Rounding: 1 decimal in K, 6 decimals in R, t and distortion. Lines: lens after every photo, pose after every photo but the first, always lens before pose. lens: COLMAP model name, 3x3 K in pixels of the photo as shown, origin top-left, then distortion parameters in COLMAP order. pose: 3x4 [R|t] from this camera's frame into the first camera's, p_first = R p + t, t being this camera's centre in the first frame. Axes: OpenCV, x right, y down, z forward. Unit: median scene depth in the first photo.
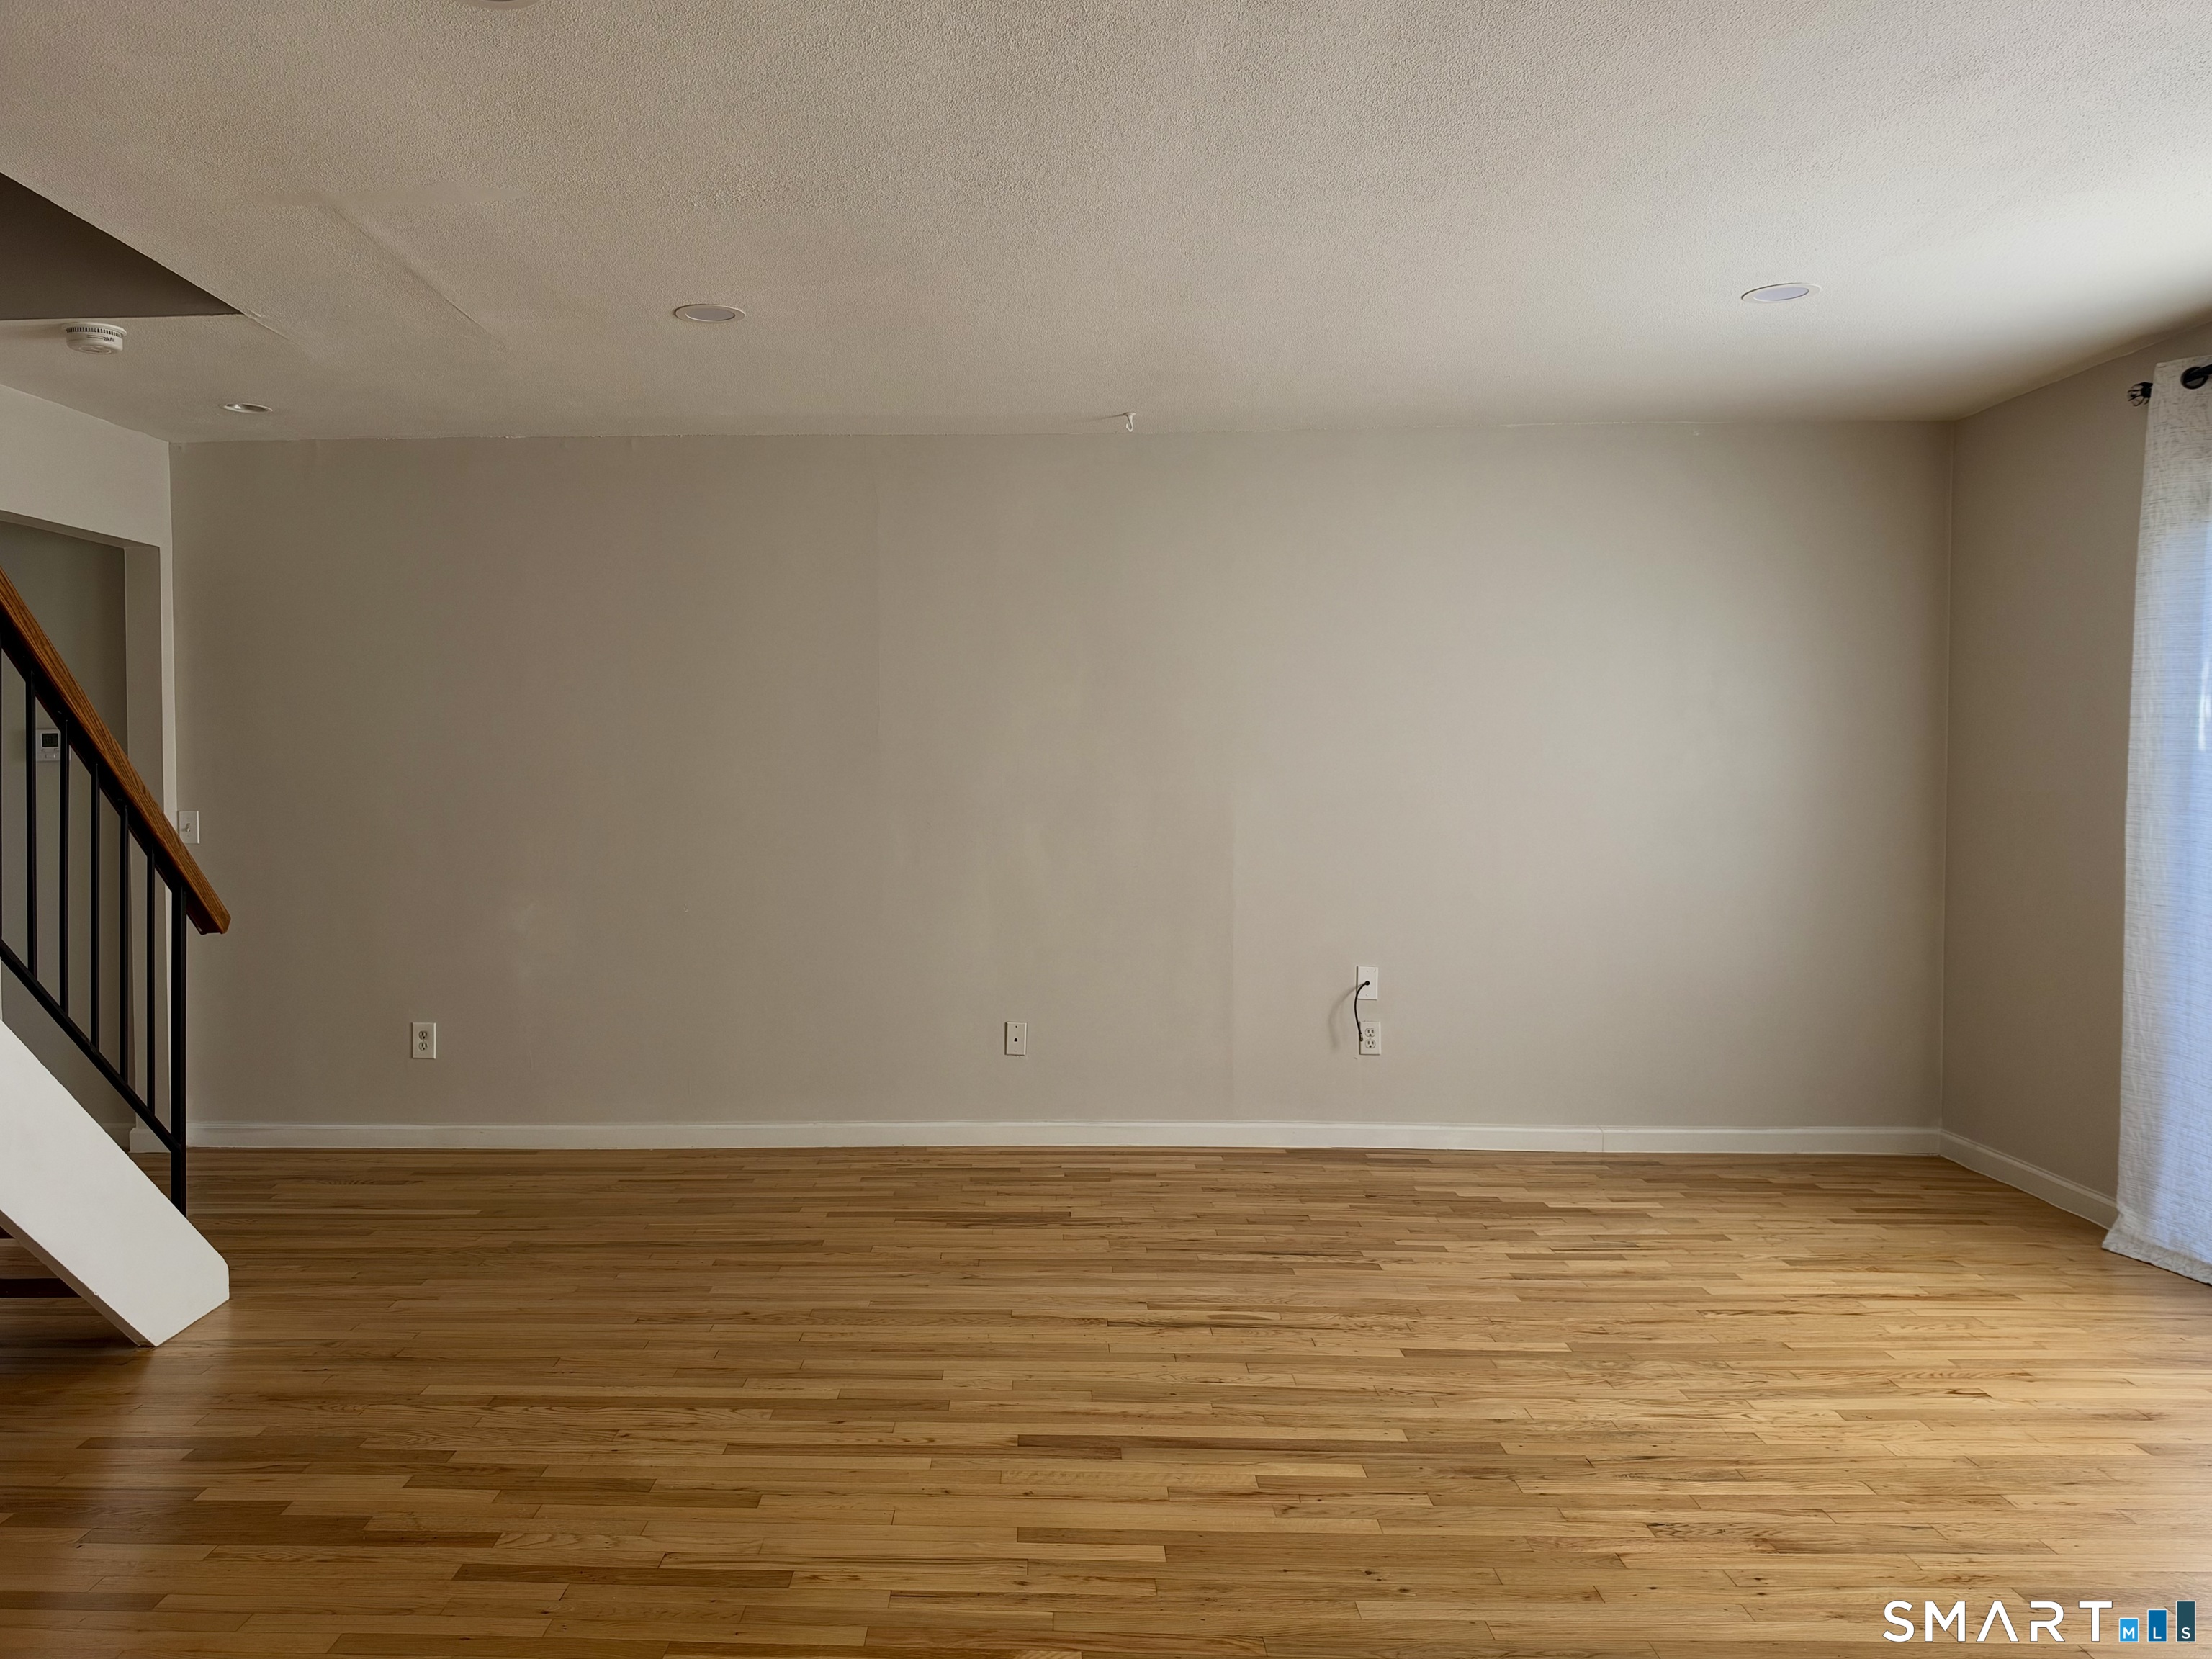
lens RADIAL K [[1662.1, 0, 1045.9], [0, 1662.1, 848.9], [0, 0, 1]] dist [0.089269, -0.056274]
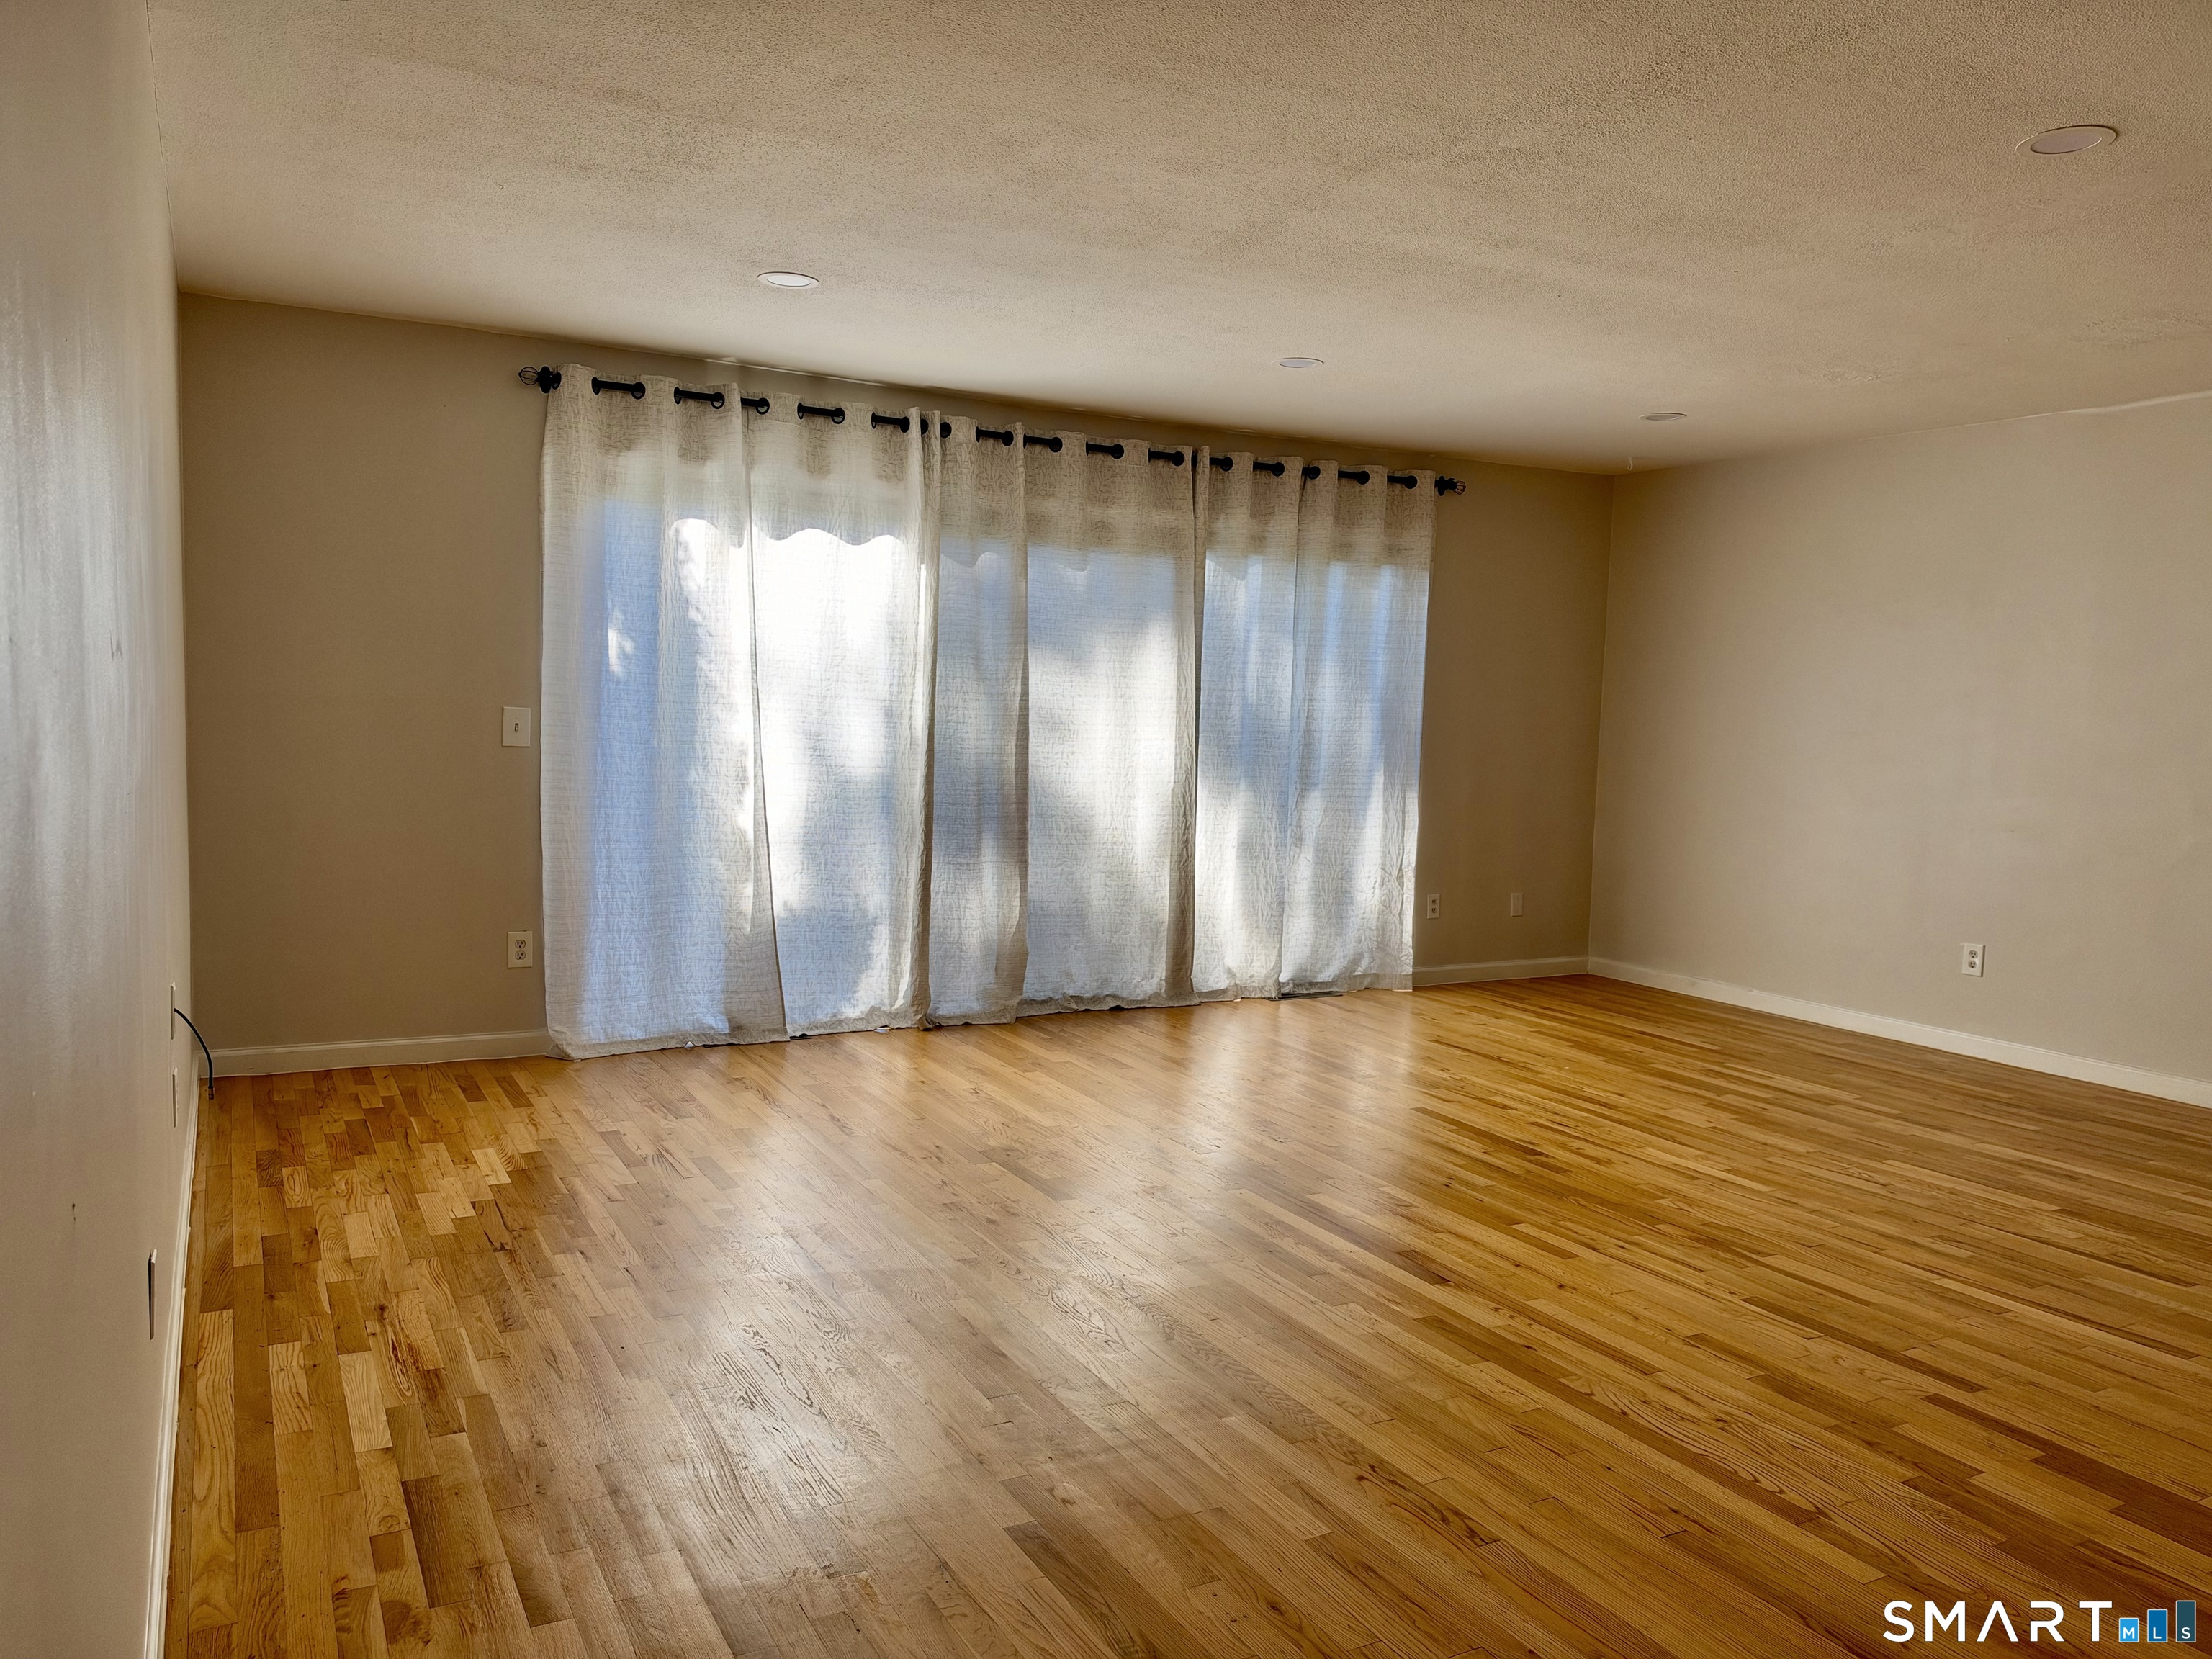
lens RADIAL K [[1662.1, 0, 1045.9], [0, 1662.1, 848.9], [0, 0, 1]] dist [0.089269, -0.056274]
pose [[-0.488993, -0.084091, 0.868225, -0.653616], [0.003101, 0.995169, 0.098132, -0.046491], [-0.872282, 0.050678, -0.486369, 1.349337]]
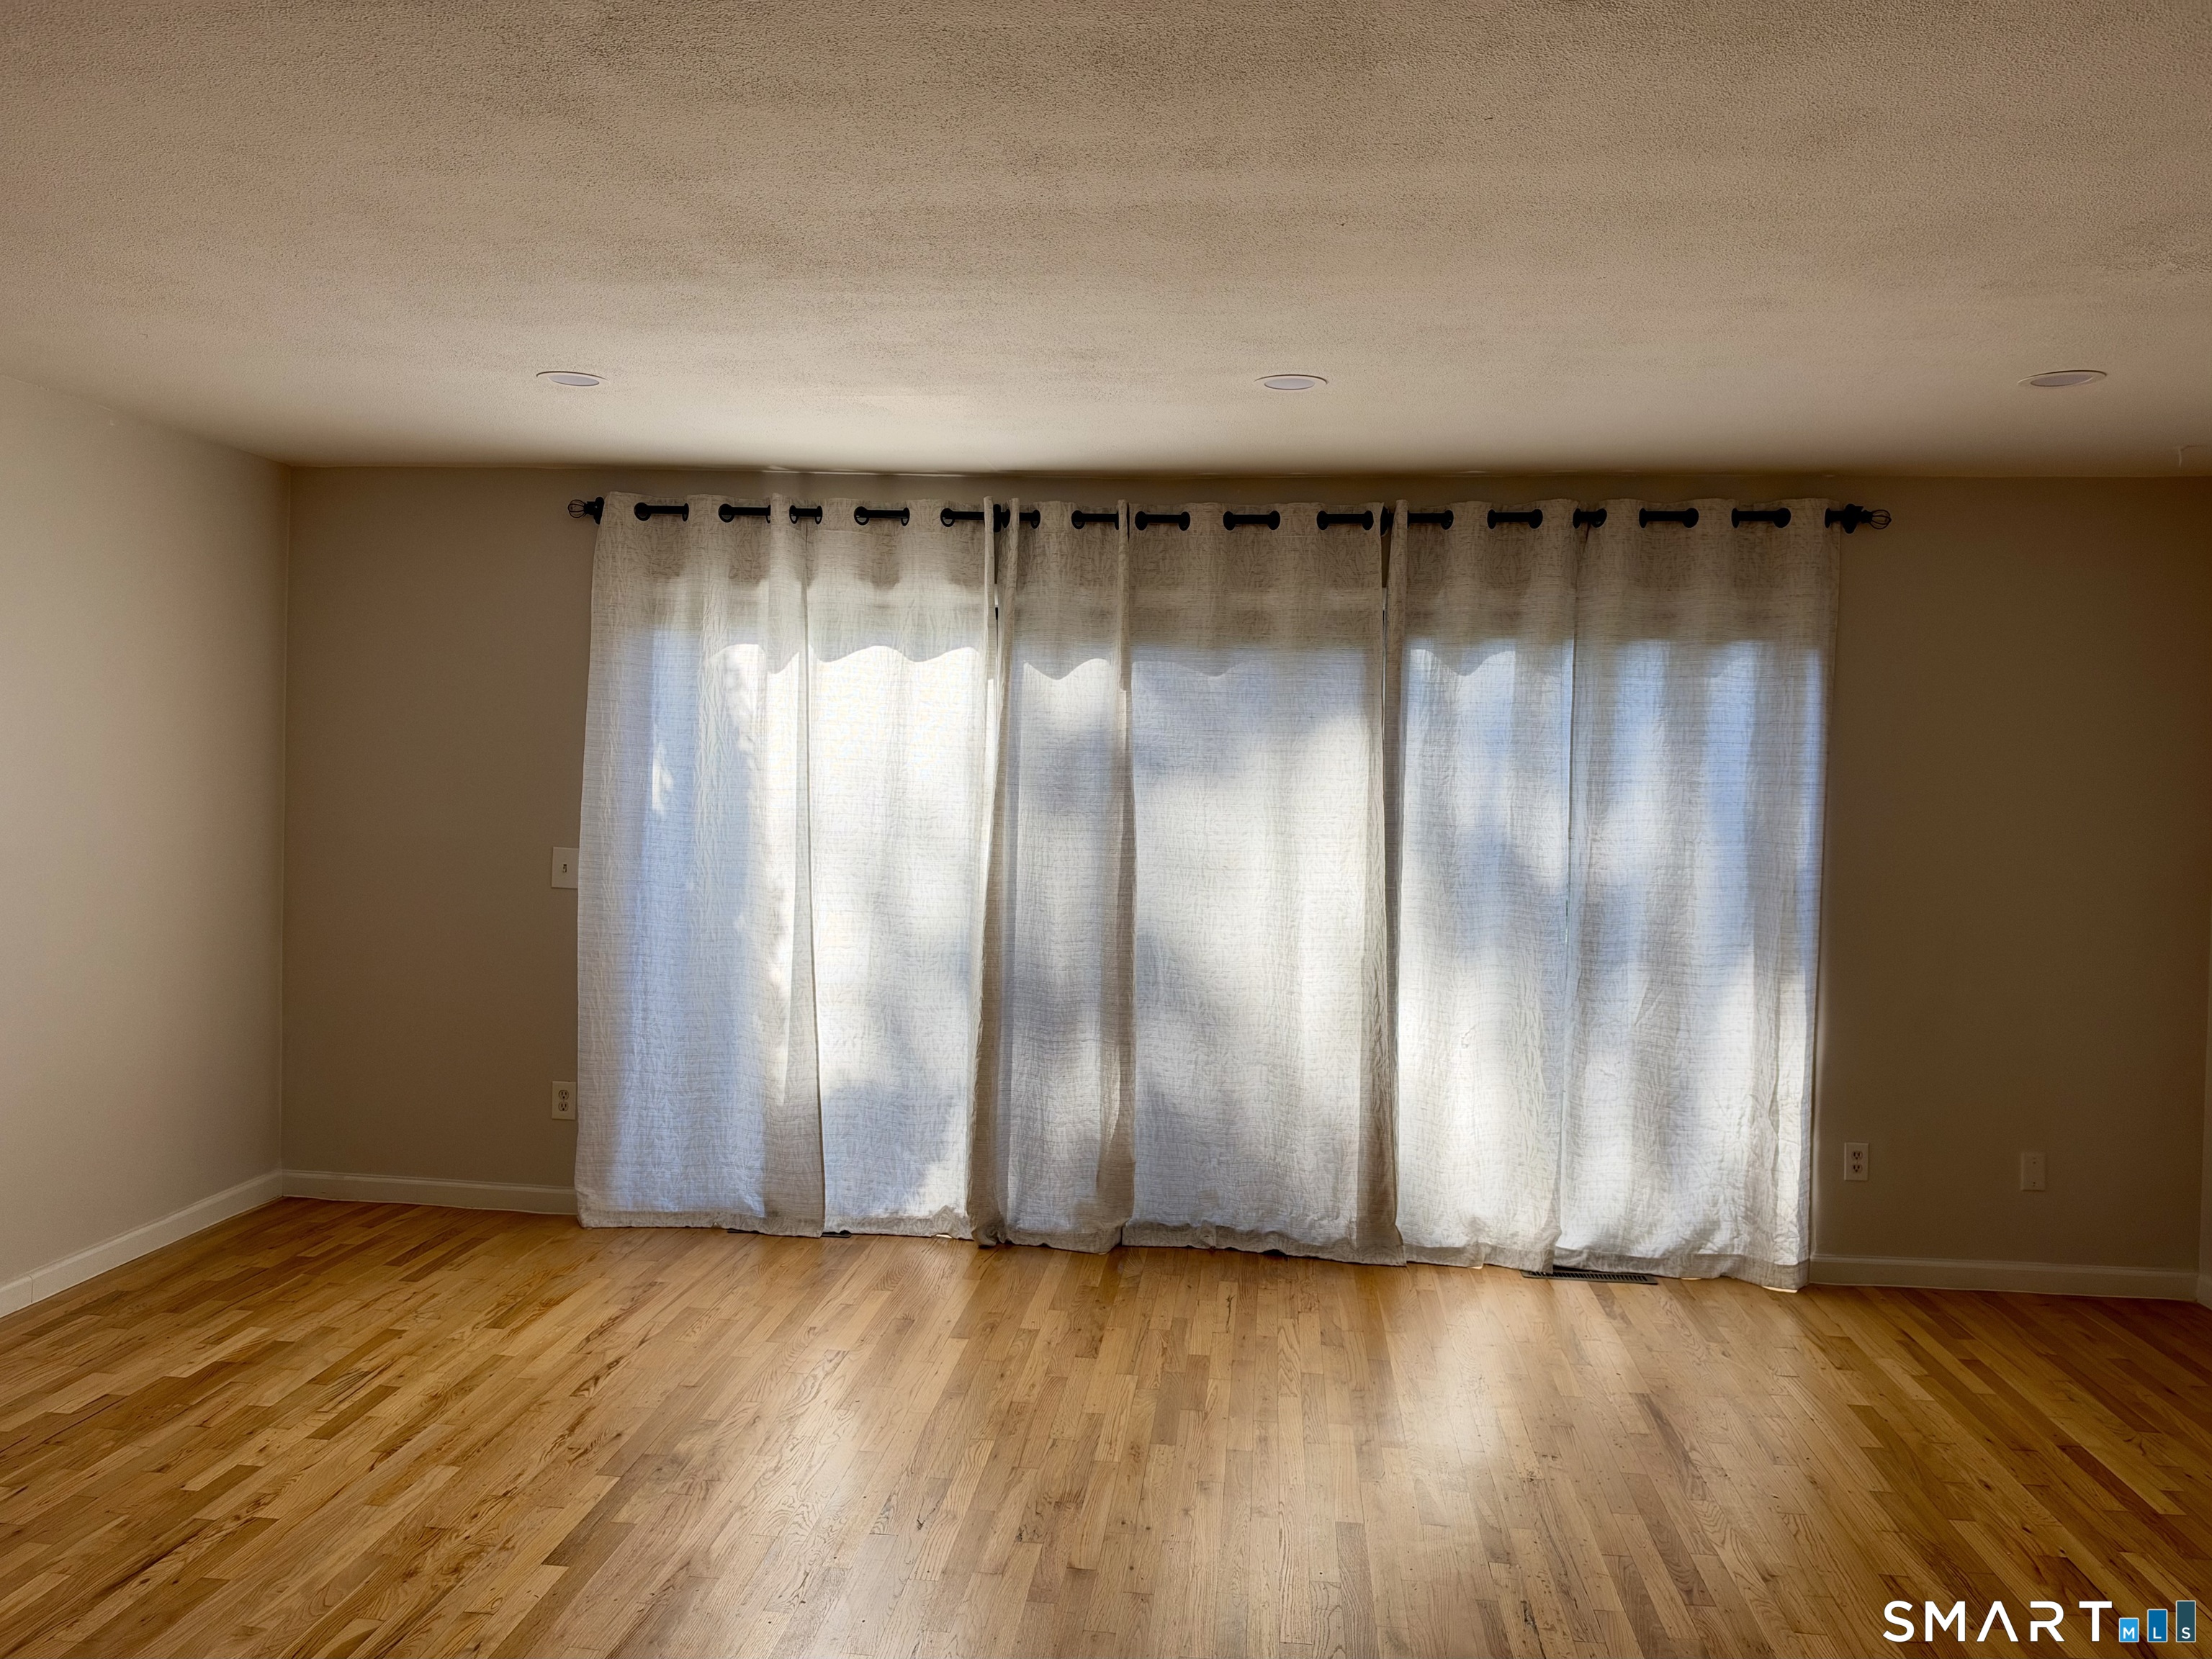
lens RADIAL K [[1597.0, 0, 1017.7], [0, 1597.0, 795.9], [0, 0, 1]] dist [0.073028, -0.093591]
pose [[0.106853, -0.002091, 0.994273, -0.479267], [0.011215, 0.999937, 0.000898, -0.065743], [-0.994212, 0.011055, 0.106869, 0.603150]]
